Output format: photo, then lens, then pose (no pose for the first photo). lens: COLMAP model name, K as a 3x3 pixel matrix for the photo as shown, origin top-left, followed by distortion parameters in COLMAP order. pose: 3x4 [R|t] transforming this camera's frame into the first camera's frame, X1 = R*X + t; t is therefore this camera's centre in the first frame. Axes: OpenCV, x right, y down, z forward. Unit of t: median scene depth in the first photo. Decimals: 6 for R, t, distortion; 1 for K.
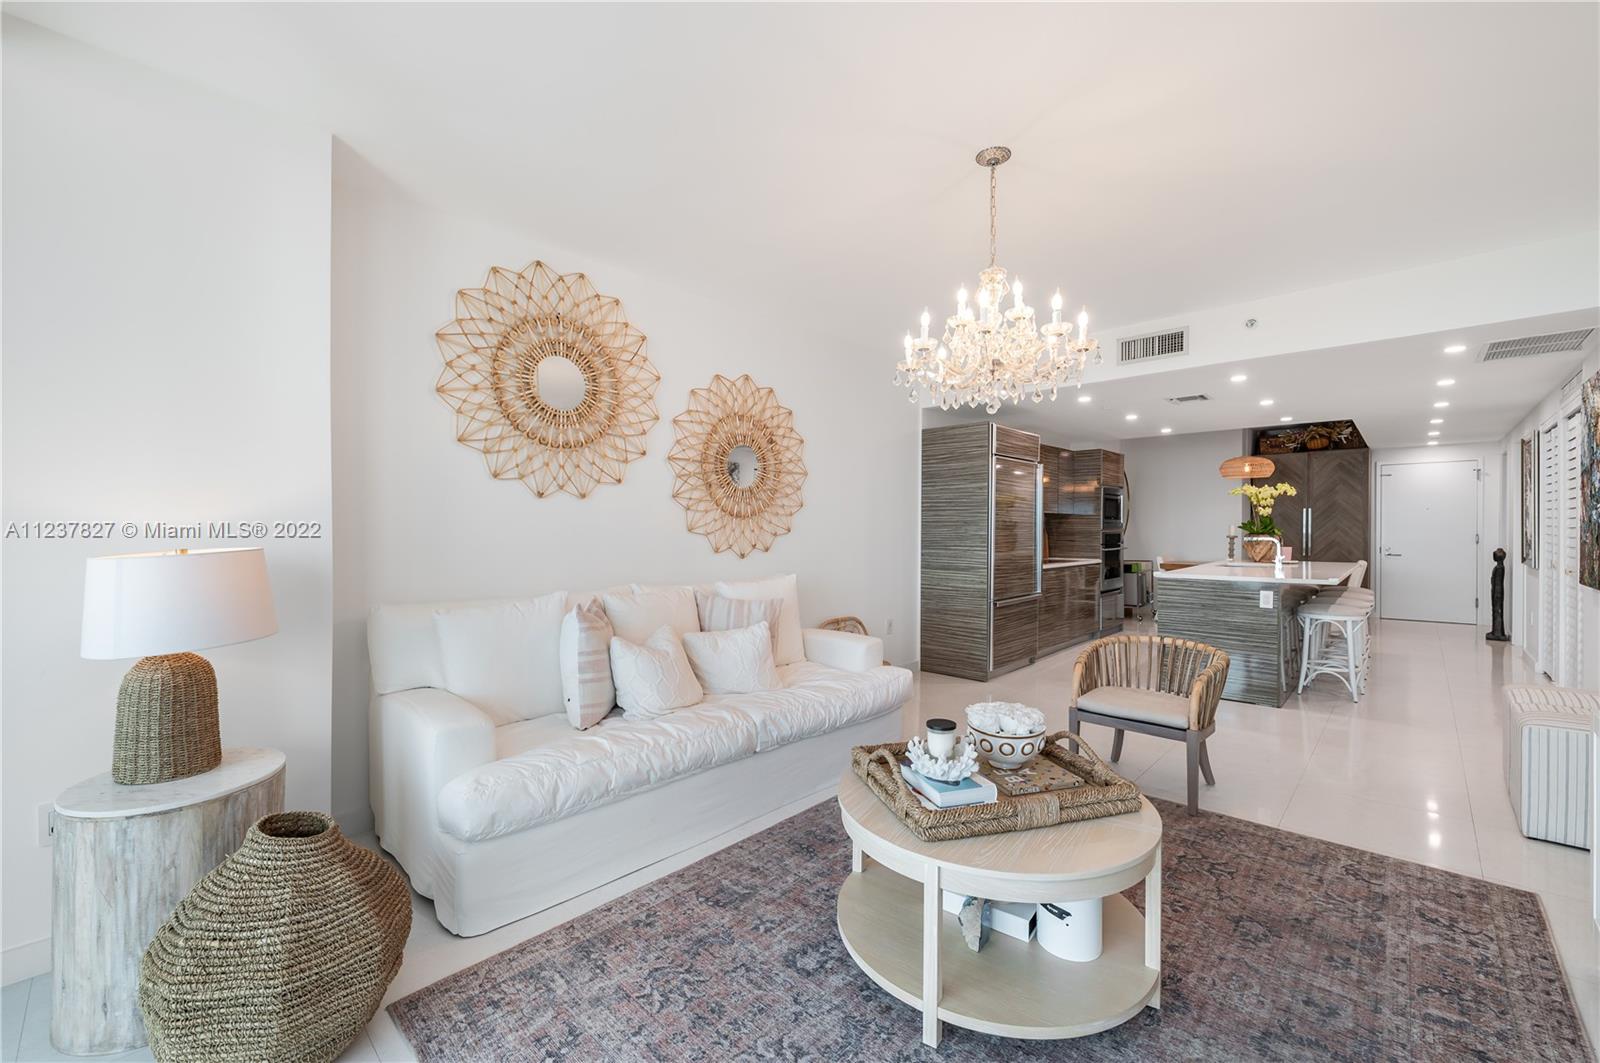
lens RADIAL K [[642.2, 0, 782.6], [0, 642.2, 529.2], [0, 0, 1]] dist [-0.001973, 0.000996]
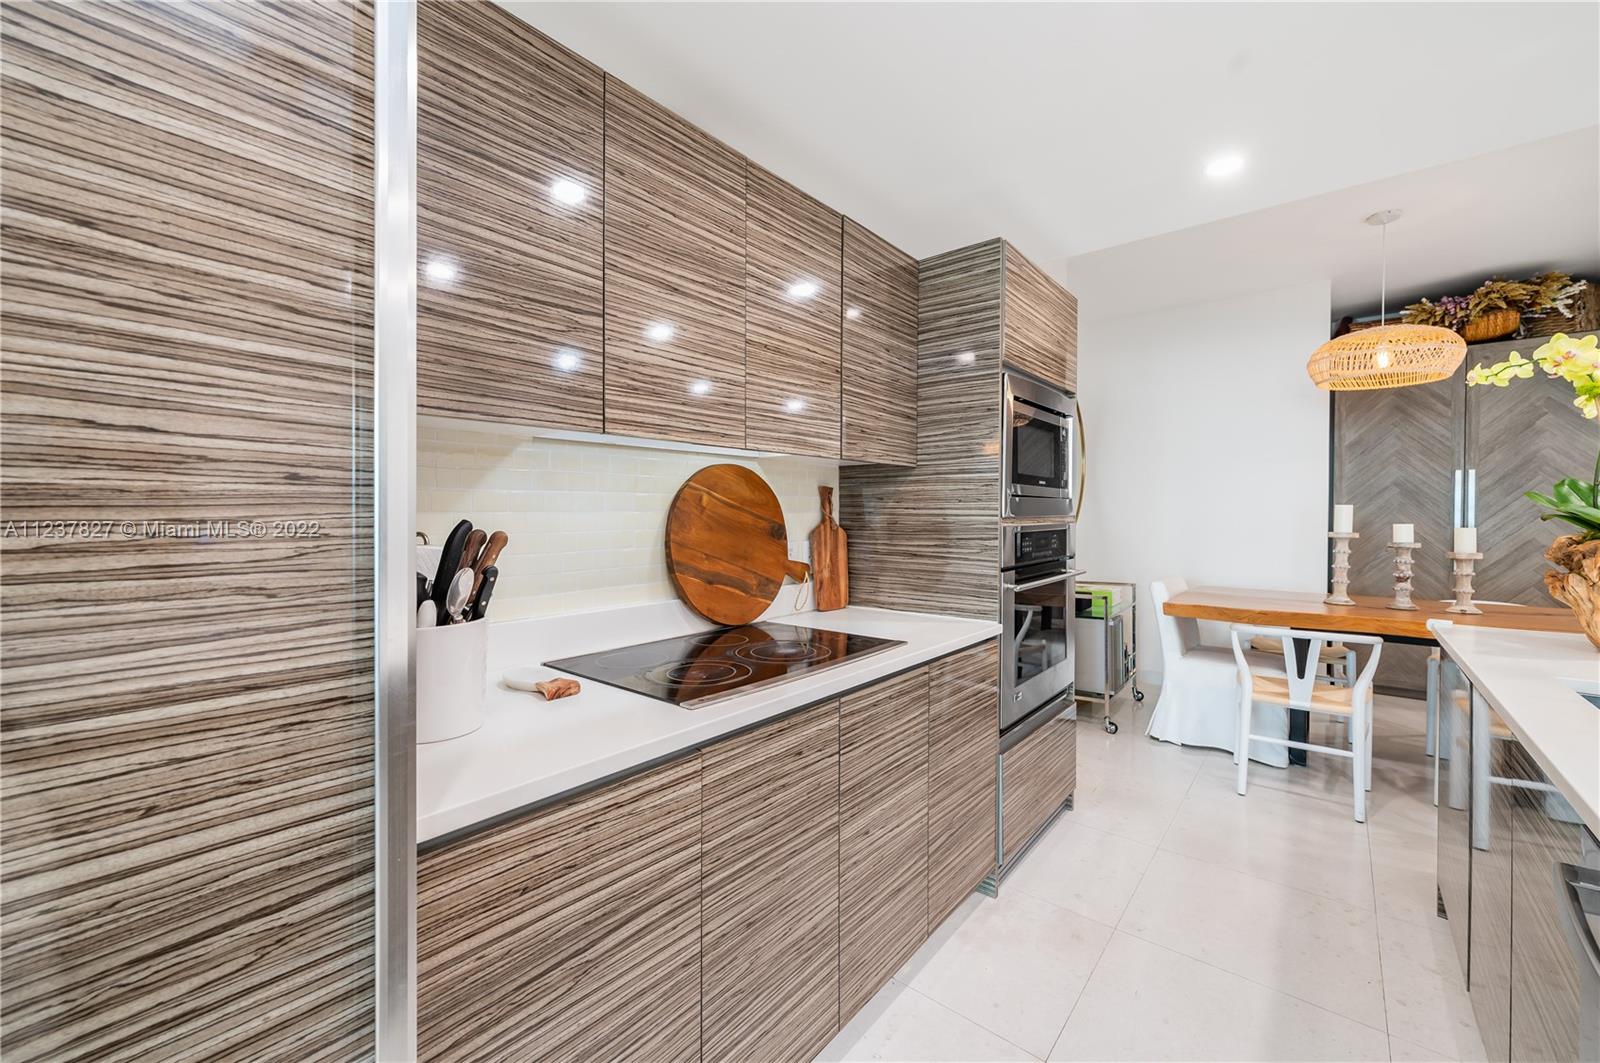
lens RADIAL K [[642.2, 0, 787.8], [0, 642.2, 519.8], [0, 0, 1]] dist [-0.001973, 0.000996]
pose [[0.997293, -0.002689, 0.073479, 0.425320], [0.002420, 0.999990, 0.003741, -0.000260], [-0.073488, -0.003553, 0.997290, 0.807557]]
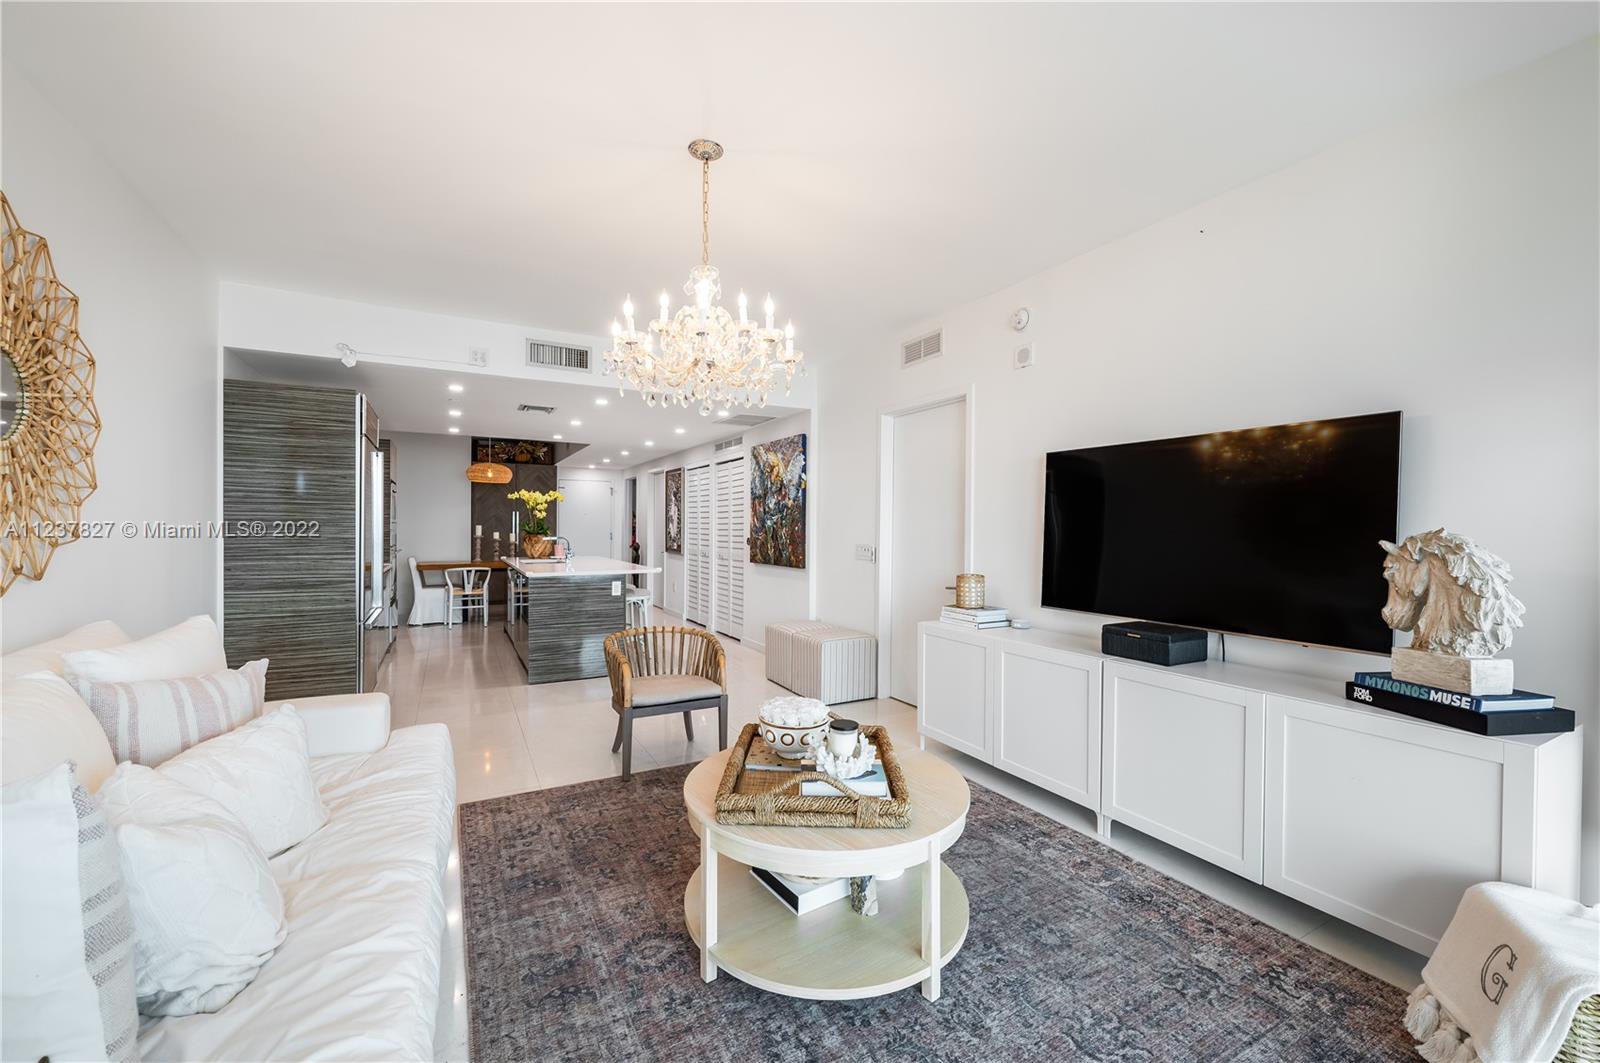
lens RADIAL K [[642.2, 0, 802.6], [0, 642.2, 537.1], [0, 0, 1]] dist [-0.001973, 0.000996]
pose [[0.289807, -0.011556, 0.957015, -0.215167], [-0.001789, 0.999919, 0.012616, -0.002554], [-0.957083, -0.005368, 0.289763, 0.217519]]
